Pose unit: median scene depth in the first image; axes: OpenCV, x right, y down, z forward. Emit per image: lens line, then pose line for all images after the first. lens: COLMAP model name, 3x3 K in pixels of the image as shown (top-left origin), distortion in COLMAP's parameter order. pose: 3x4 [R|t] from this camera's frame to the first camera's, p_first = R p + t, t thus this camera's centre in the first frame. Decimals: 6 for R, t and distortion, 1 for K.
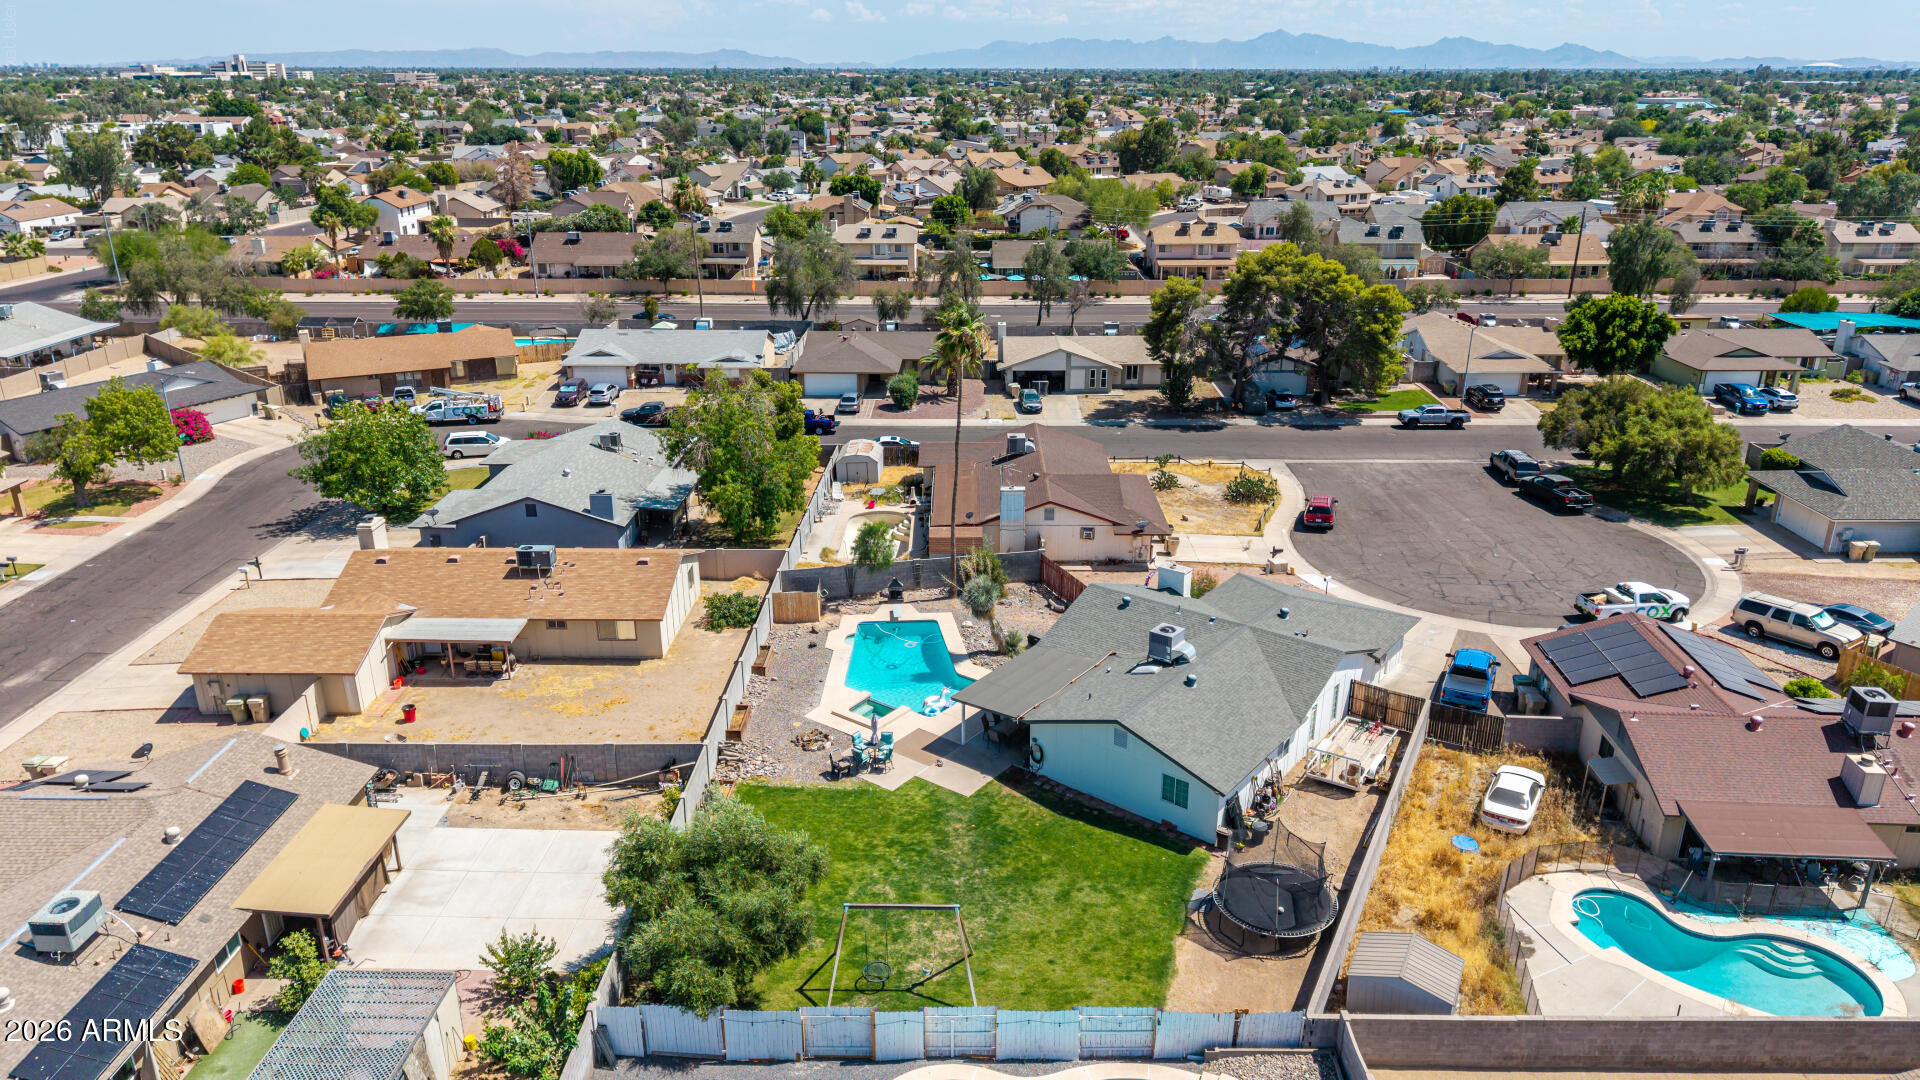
lens RADIAL K [[1257.6, 0, 955.9], [0, 1257.6, 566.3], [0, 0, 1]] dist [0.024713, -0.027993]
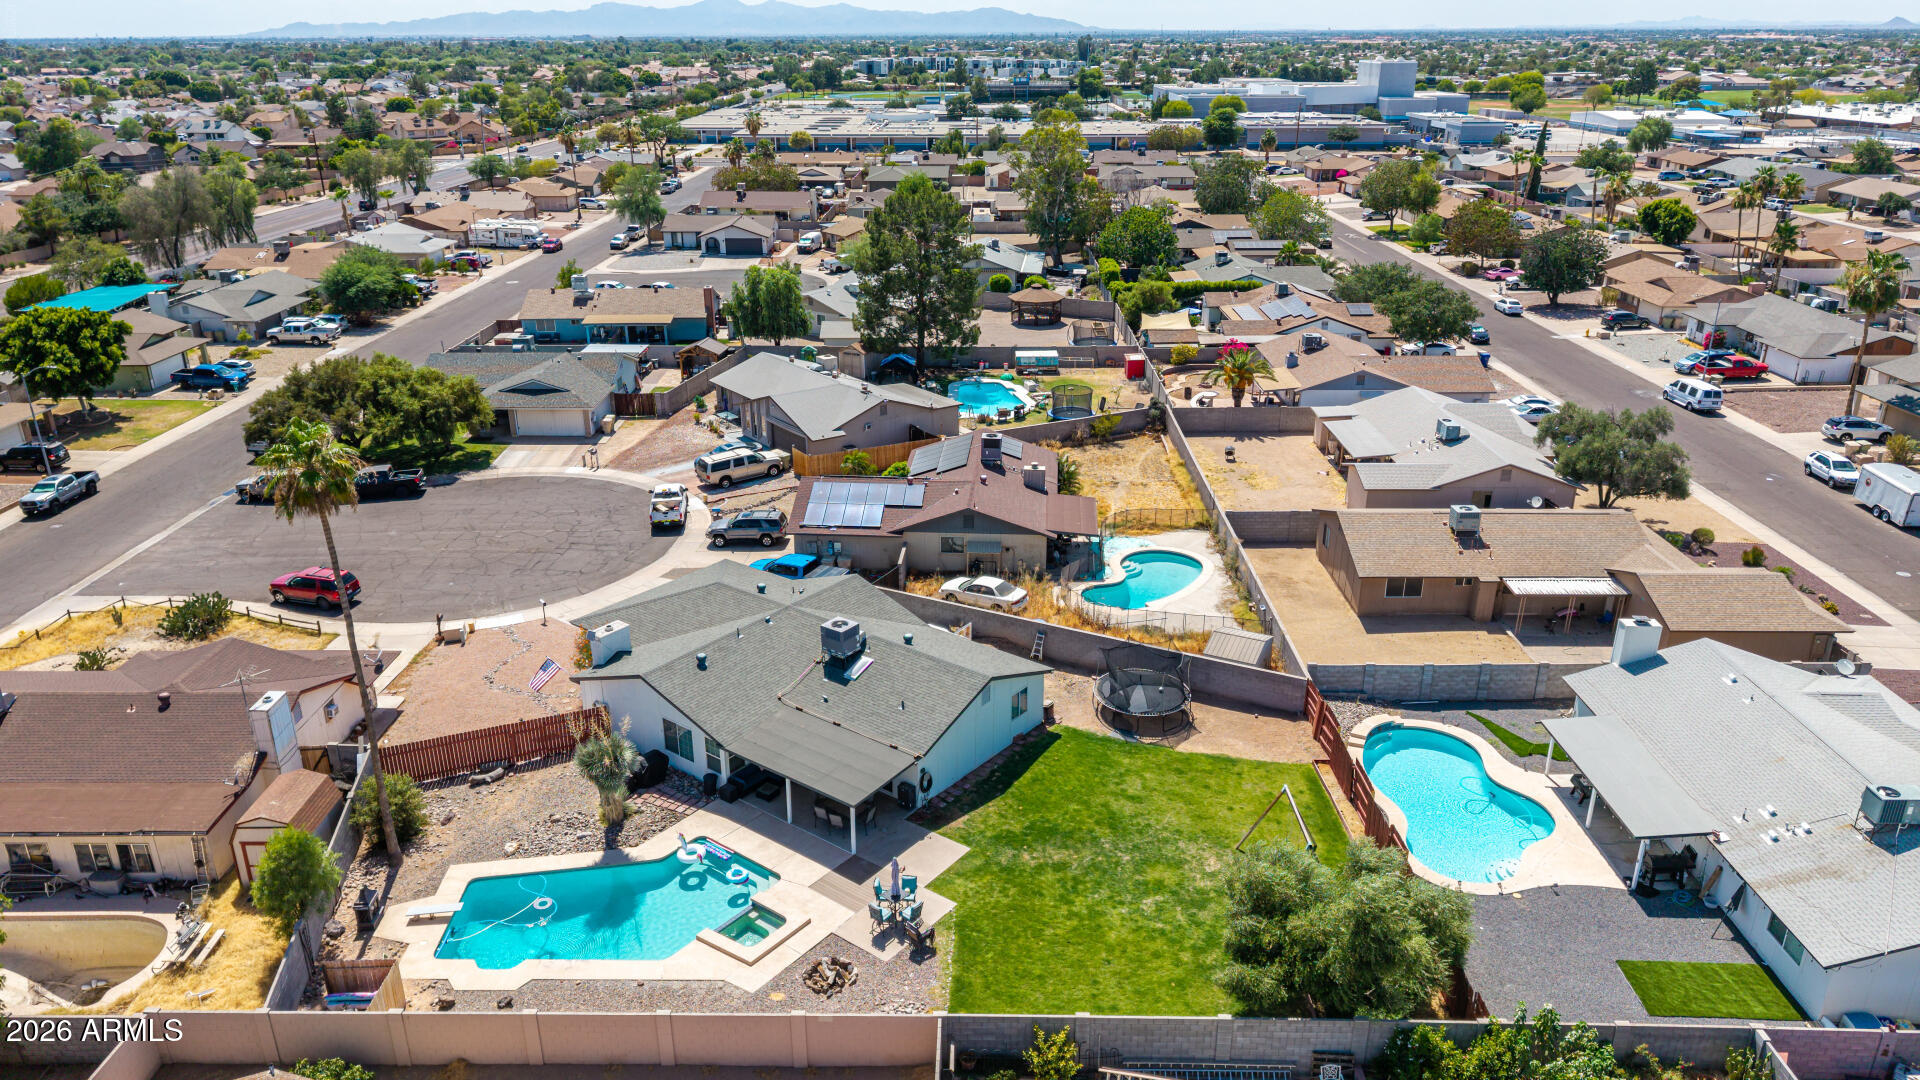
lens RADIAL K [[1277.3, 0, 963.9], [0, 1277.3, 544.8], [0, 0, 1]] dist [0.061887, -0.083661]
pose [[-0.005136, -0.368072, 0.929783, -0.615567], [0.370029, 0.863097, 0.343718, -0.259685], [-0.929006, 0.345812, 0.131764, 0.652311]]
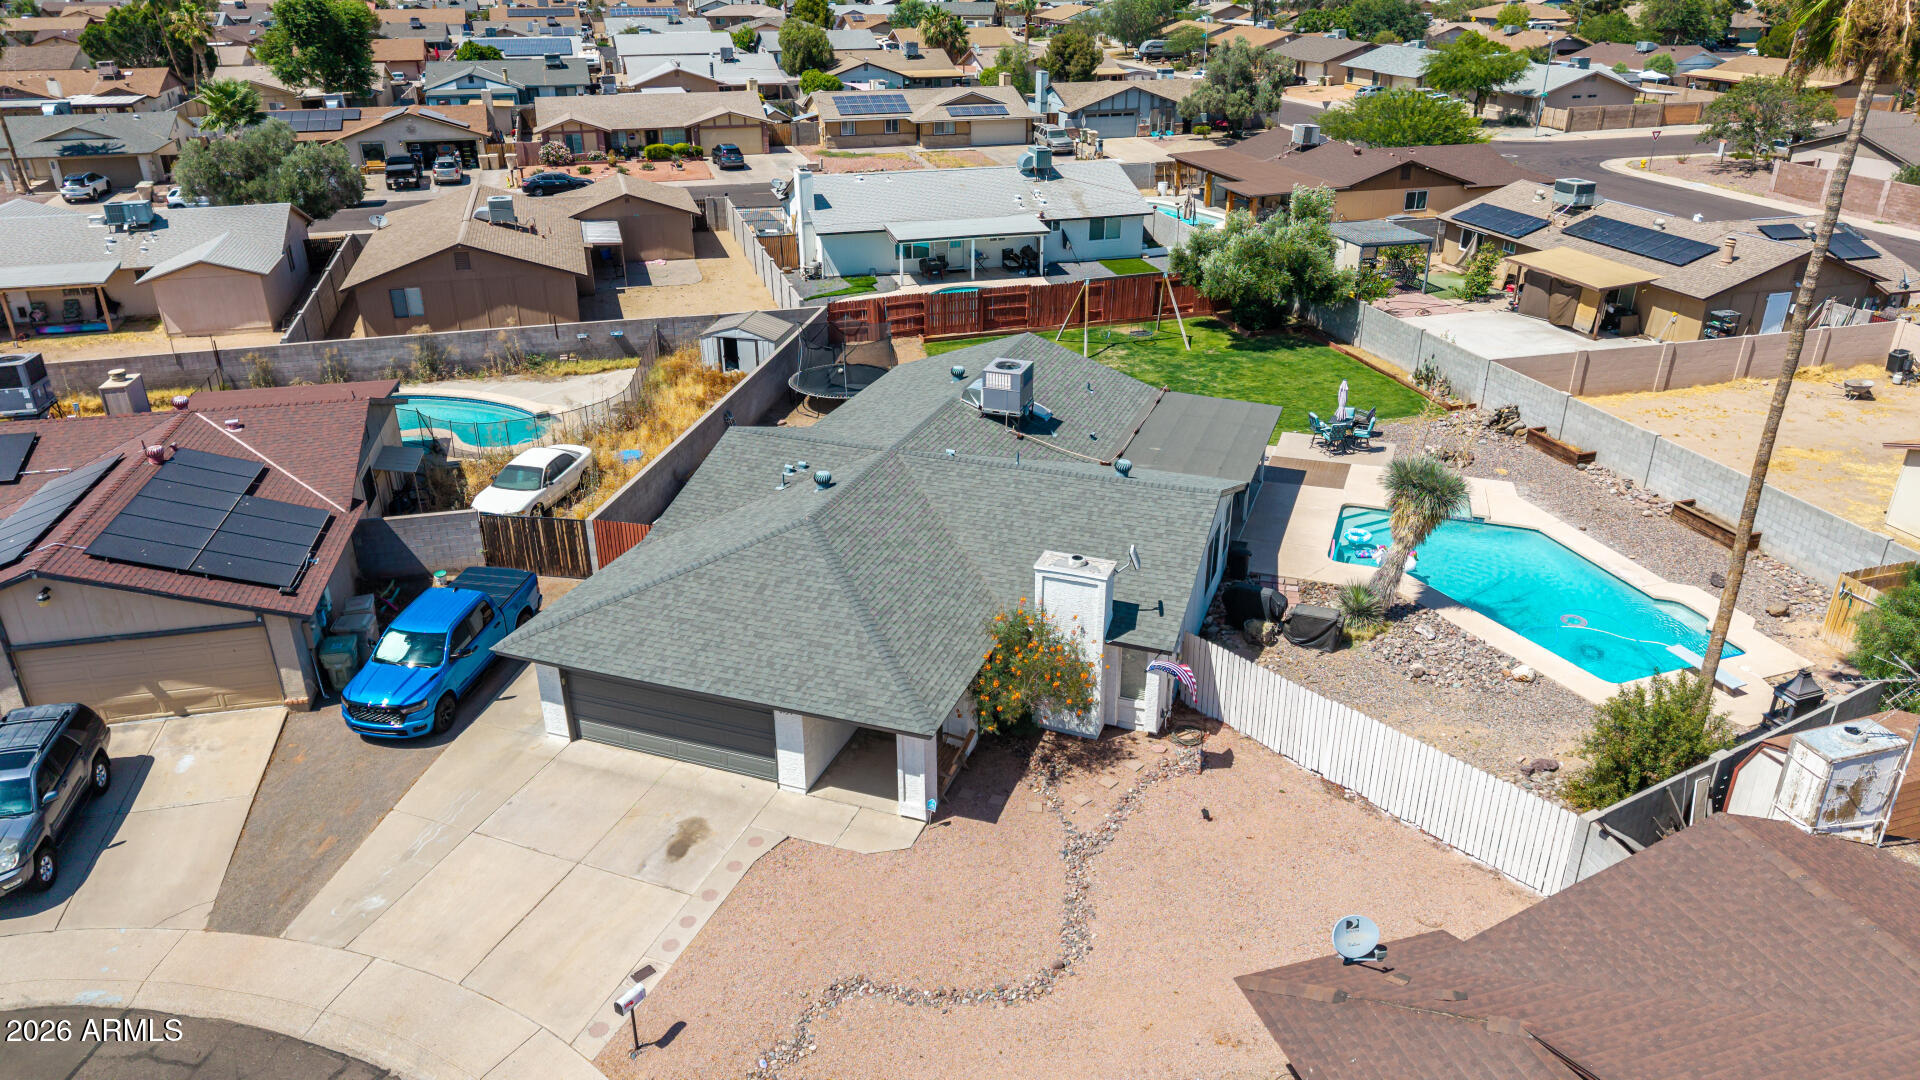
lens RADIAL K [[1286.3, 0, 960.0], [0, 1286.3, 540.0], [0, 0, 1]] dist [0.022861, -0.024553]
pose [[-0.955629, 0.127588, -0.265508, 0.322001], [-0.104143, 0.696789, 0.709675, -0.293950], [0.275549, 0.705837, -0.652585, 1.266344]]
